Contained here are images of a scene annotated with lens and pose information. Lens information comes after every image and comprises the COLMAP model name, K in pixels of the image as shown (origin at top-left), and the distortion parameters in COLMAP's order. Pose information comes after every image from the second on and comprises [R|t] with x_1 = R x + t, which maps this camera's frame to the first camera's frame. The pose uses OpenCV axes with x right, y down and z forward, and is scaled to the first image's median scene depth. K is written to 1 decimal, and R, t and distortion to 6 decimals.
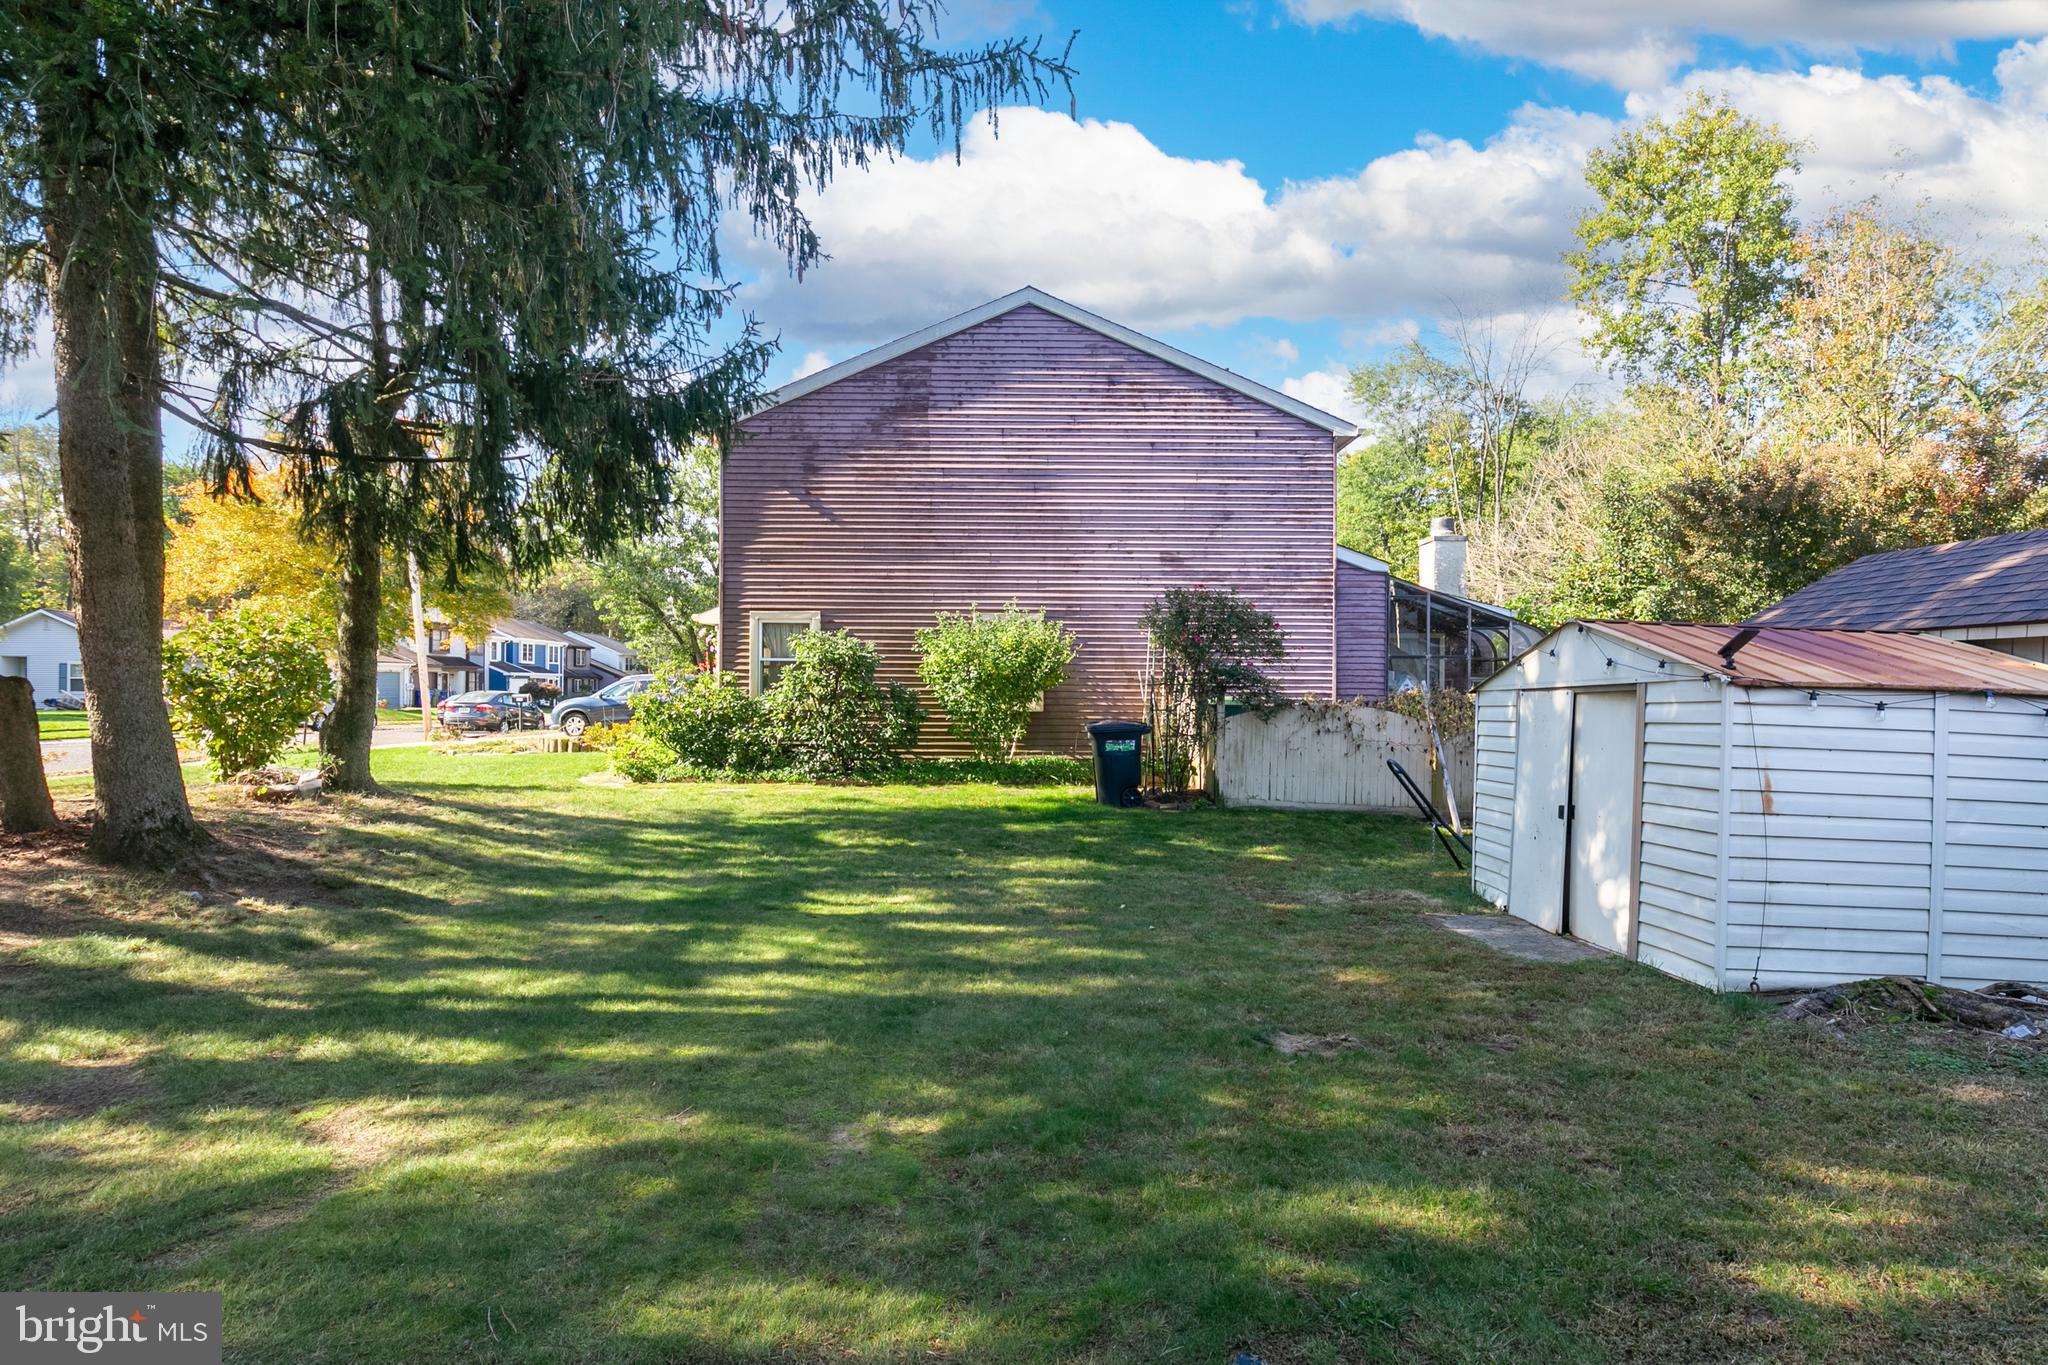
lens RADIAL K [[1078.4, 0, 1019.3], [0, 1078.4, 682.3], [0, 0, 1]] dist [-0.002215, -0.000665]
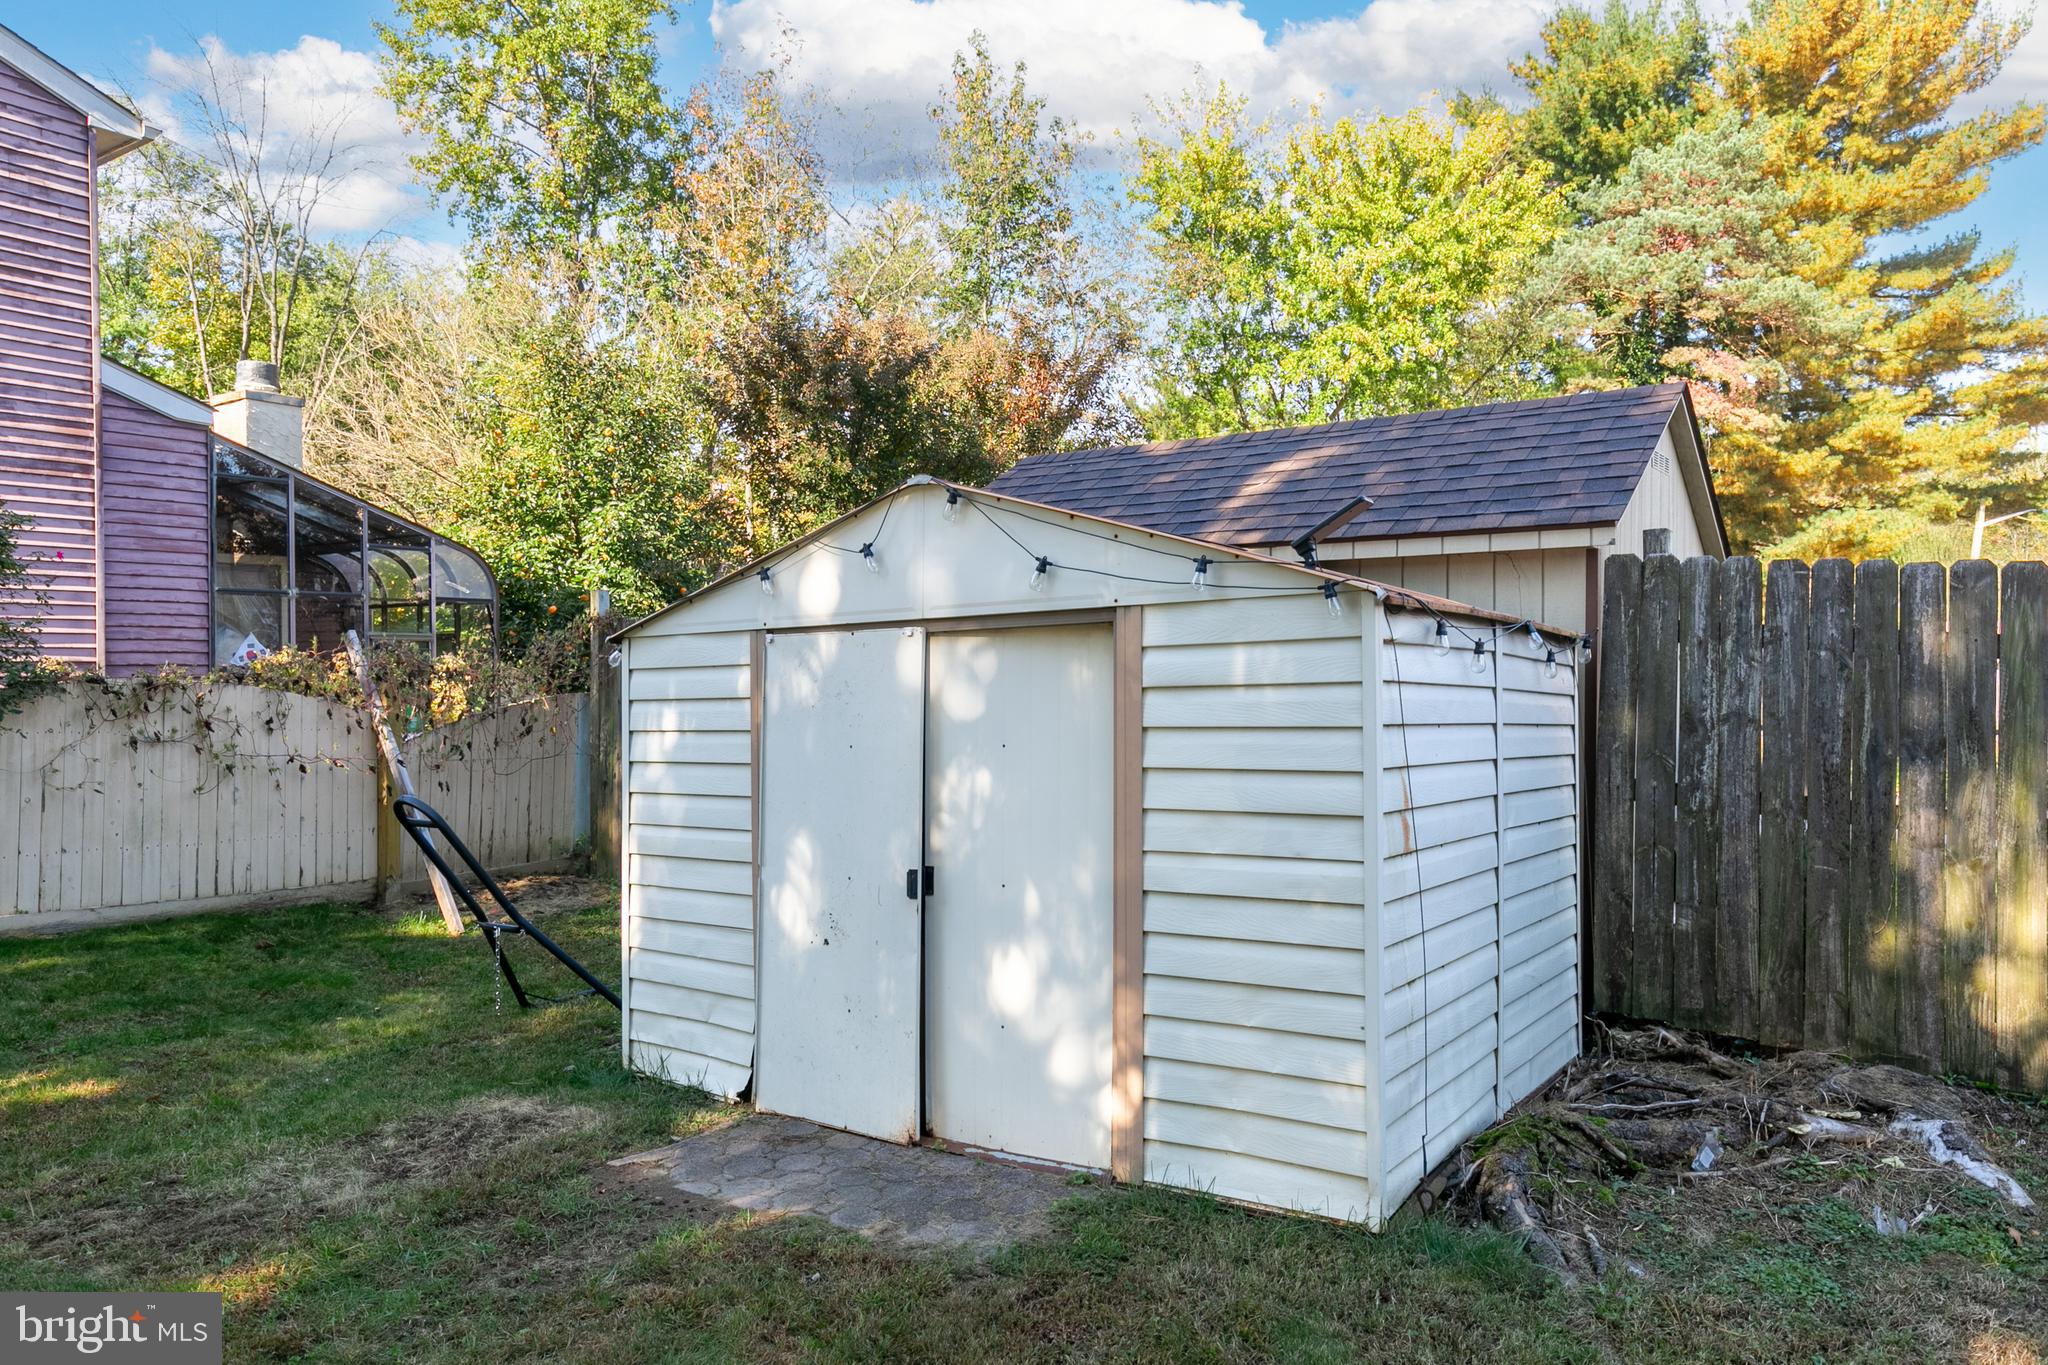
lens RADIAL K [[1361.0, 0, 1021.2], [0, 1361.0, 679.1], [0, 0, 1]] dist [0.001038, 0.000372]
pose [[0.562218, -0.016912, 0.826816, 0.023625], [0.005737, 0.999847, 0.016550, 0.012877], [-0.826969, -0.004561, 0.562229, 0.389697]]
